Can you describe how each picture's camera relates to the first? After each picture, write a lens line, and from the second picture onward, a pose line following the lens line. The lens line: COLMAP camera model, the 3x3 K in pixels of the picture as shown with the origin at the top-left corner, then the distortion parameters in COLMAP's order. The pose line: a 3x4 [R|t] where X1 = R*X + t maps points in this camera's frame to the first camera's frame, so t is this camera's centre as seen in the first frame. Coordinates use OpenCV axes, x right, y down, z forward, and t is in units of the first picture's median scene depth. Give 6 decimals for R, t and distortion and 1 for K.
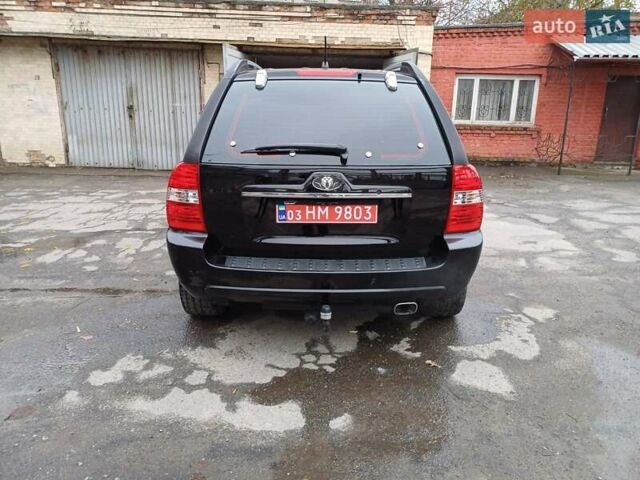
lens RADIAL K [[475.6, 0, 326.1], [0, 475.6, 238.2], [0, 0, 1]] dist [0.064573, -0.051825]
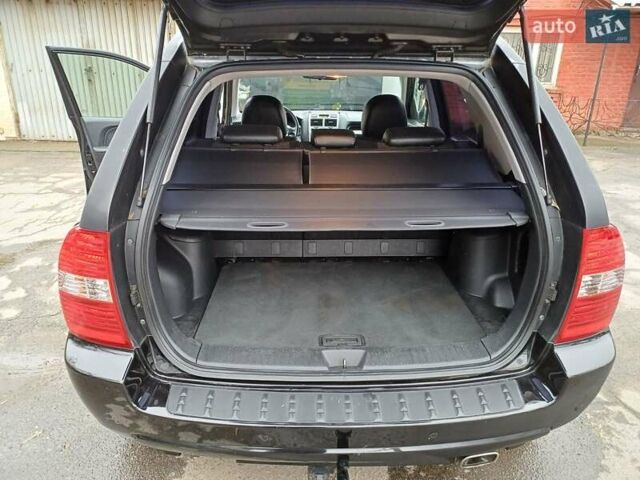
lens RADIAL K [[479.2, 0, 320.0], [0, 479.2, 240.0], [0, 0, 1]] dist [0.065200, -0.051983]
pose [[0.999944, -0.006020, 0.008697, -0.010036], [0.005192, 0.995727, 0.092204, -0.053321], [-0.009215, -0.092154, 0.995702, 0.124512]]
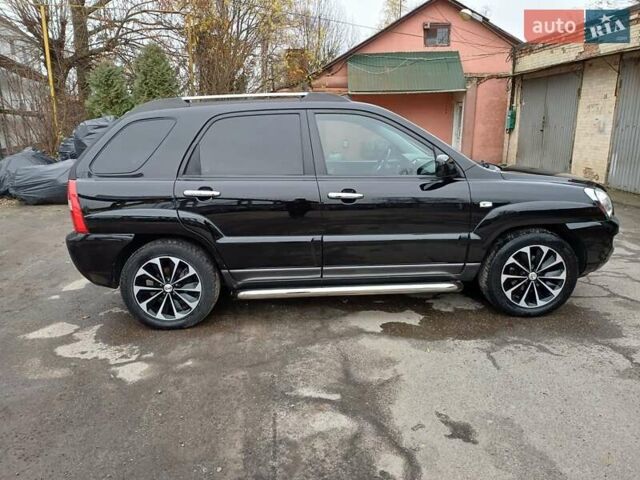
lens RADIAL K [[479.2, 0, 320.0], [0, 479.2, 240.0], [0, 0, 1]] dist [0.065200, -0.051983]
pose [[0.004898, 0.220824, -0.975301, 0.472564], [-0.243168, 0.946300, 0.213037, -0.128696], [0.969972, 0.236119, 0.058333, 0.461867]]
